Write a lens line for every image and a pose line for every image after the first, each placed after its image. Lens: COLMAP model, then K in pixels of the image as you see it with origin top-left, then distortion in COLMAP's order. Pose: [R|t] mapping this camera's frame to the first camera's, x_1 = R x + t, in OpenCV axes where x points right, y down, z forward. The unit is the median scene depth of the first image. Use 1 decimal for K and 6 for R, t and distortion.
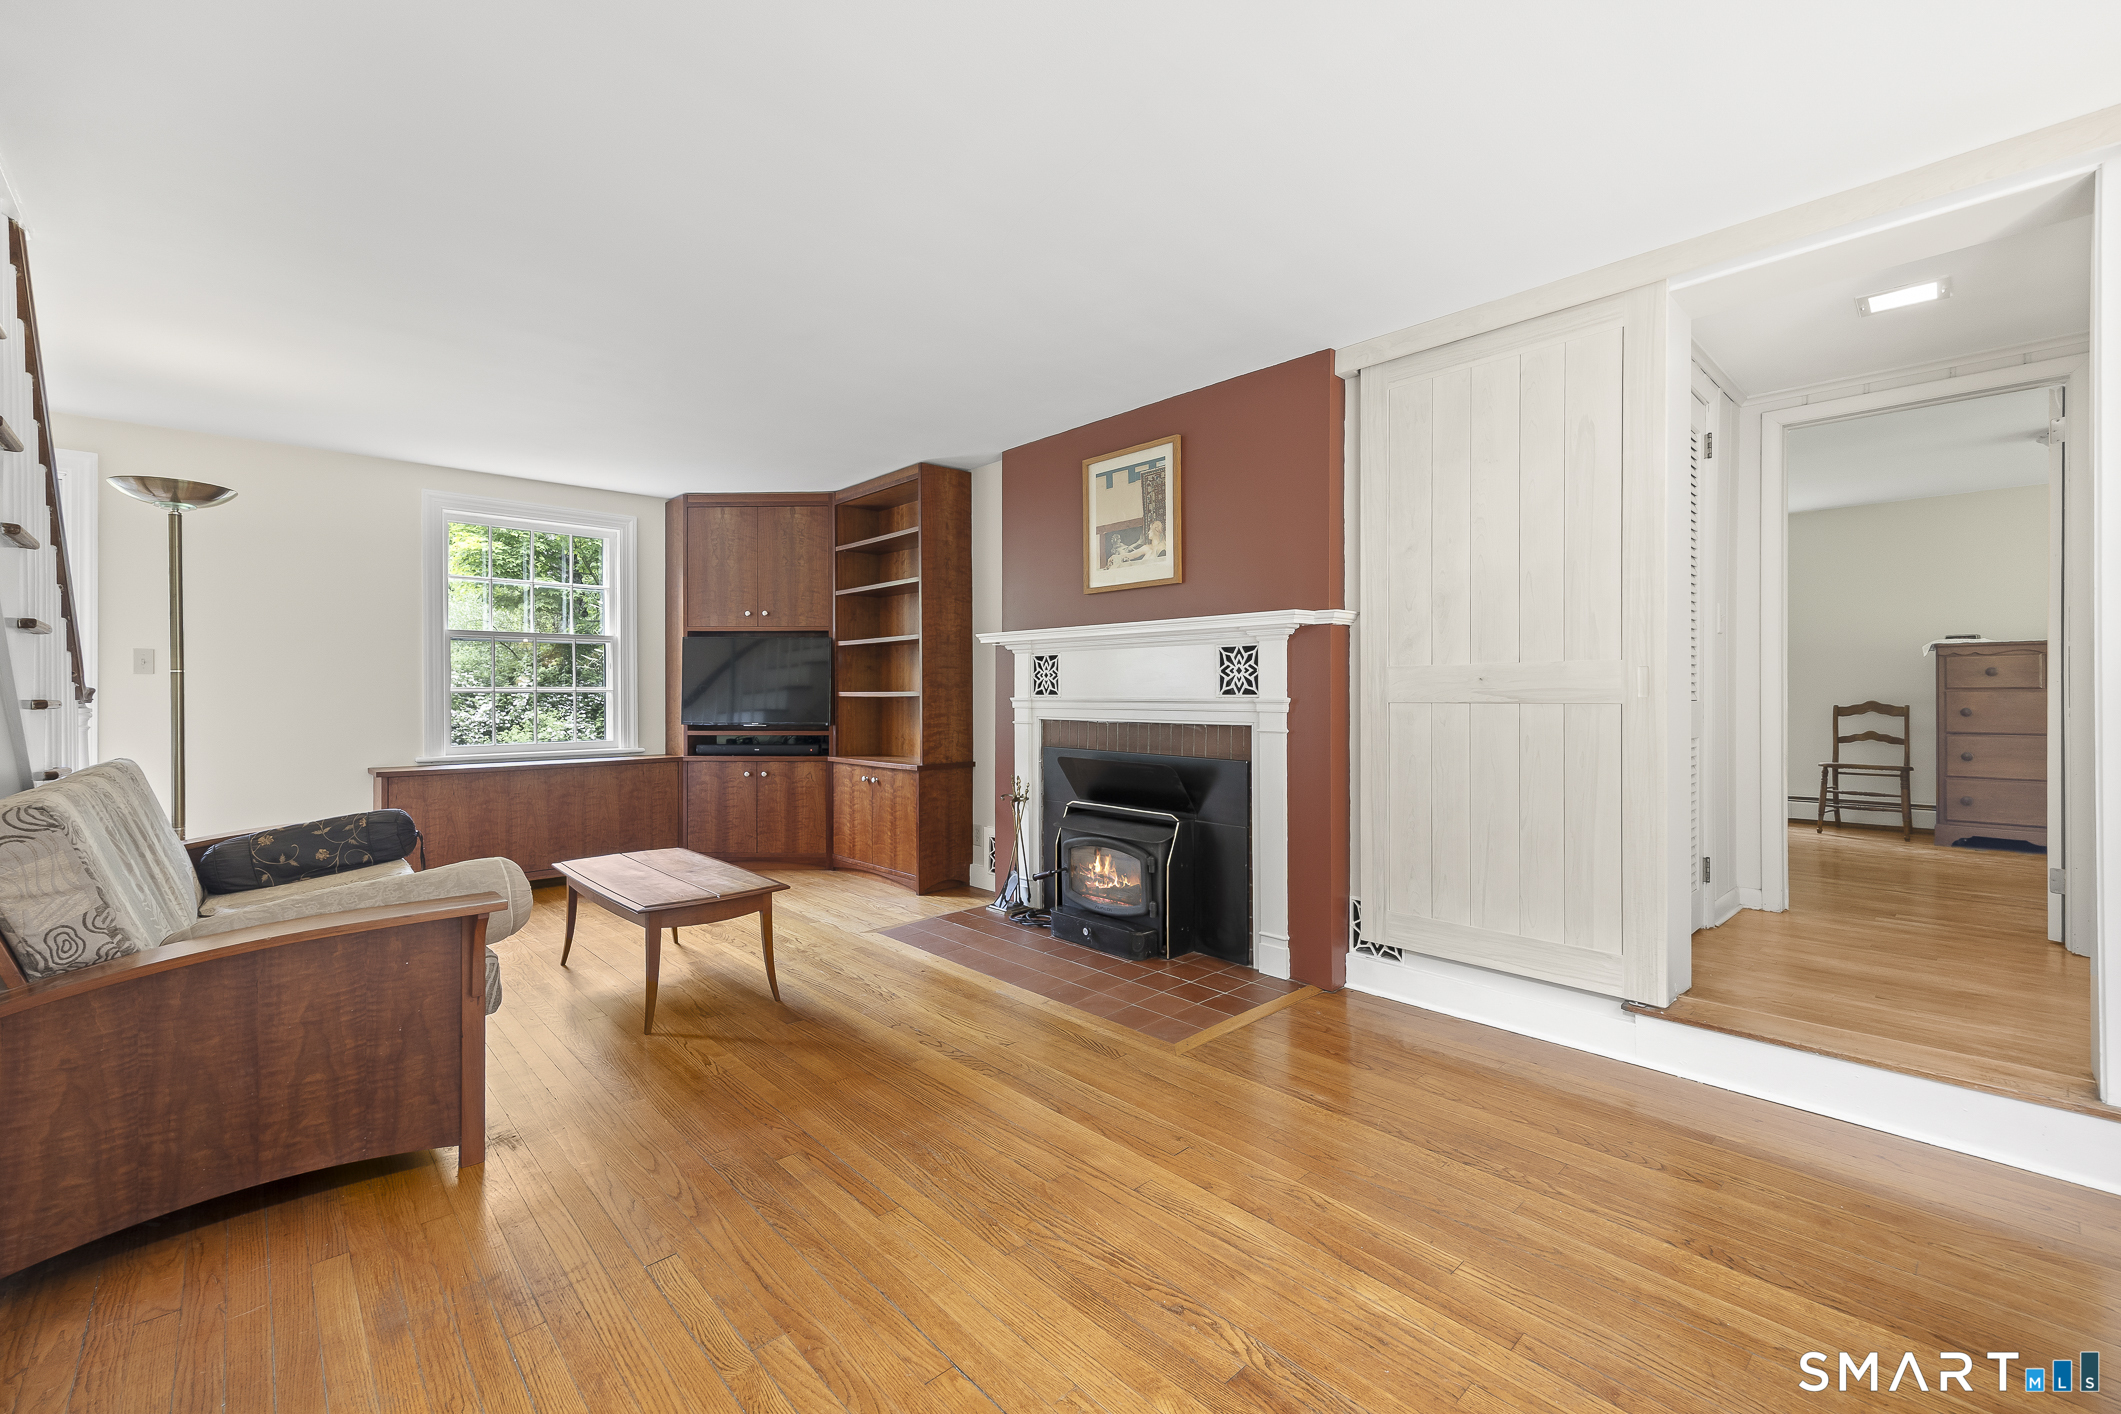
lens RADIAL K [[865.2, 0, 1053.7], [0, 865.2, 699.1], [0, 0, 1]] dist [0.000380, 0.000590]
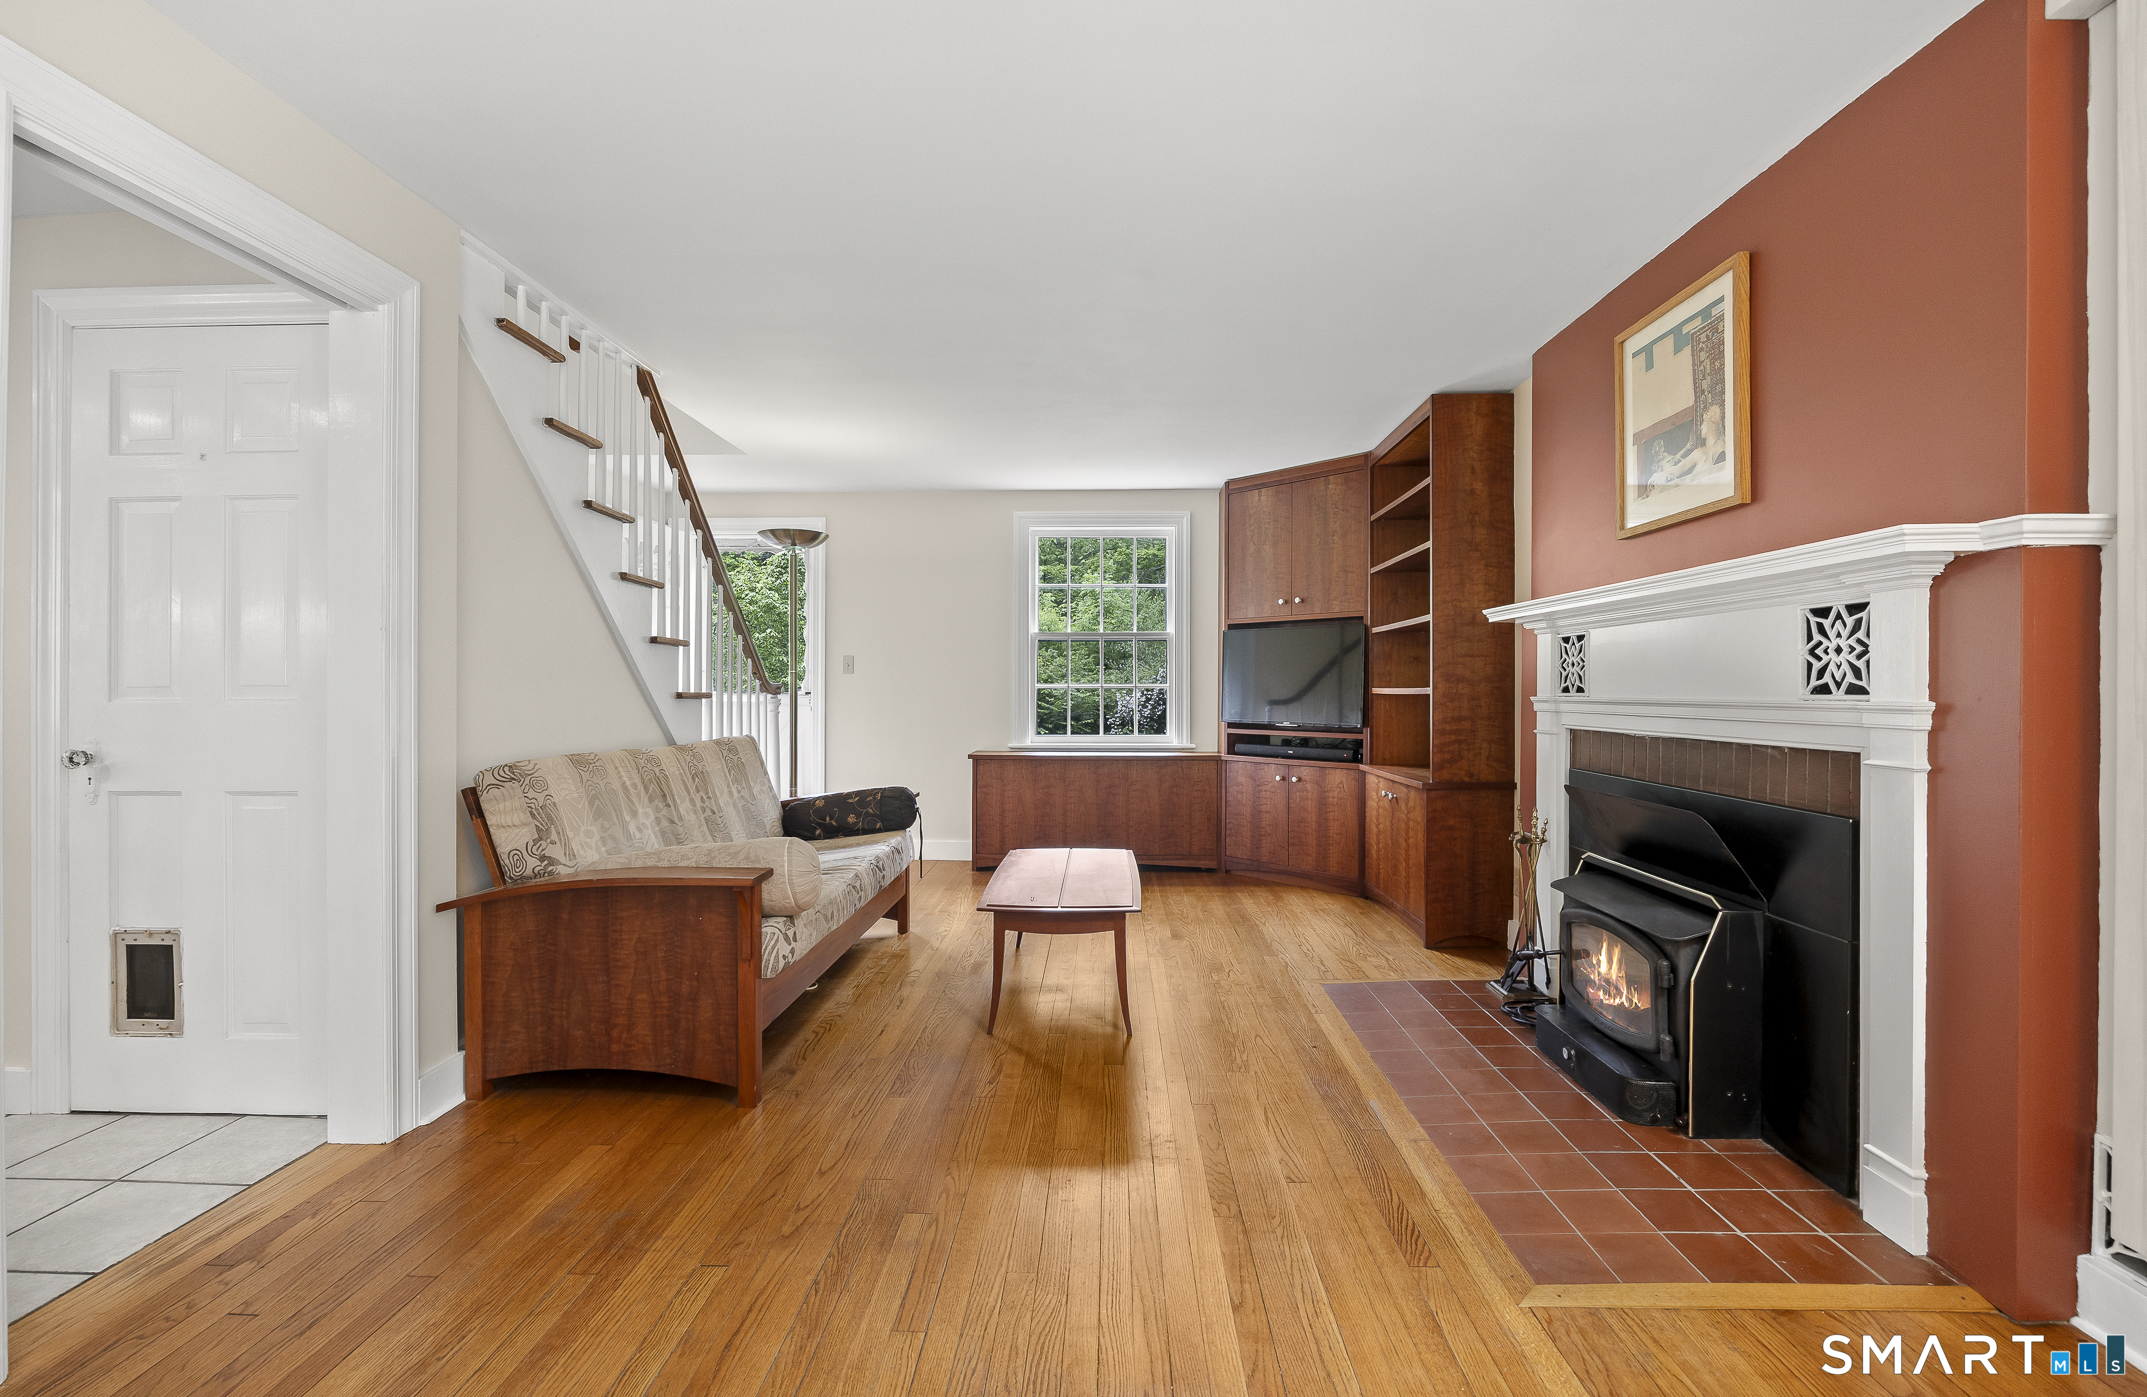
lens RADIAL K [[916.1, 0, 1083.6], [0, 916.1, 692.9], [0, 0, 1]] dist [-0.015810, 0.000579]
pose [[0.717612, 0.005788, -0.696419, 0.257685], [-0.007769, 0.999970, 0.000305, -0.002534], [0.696400, 0.005192, 0.717635, 0.251720]]
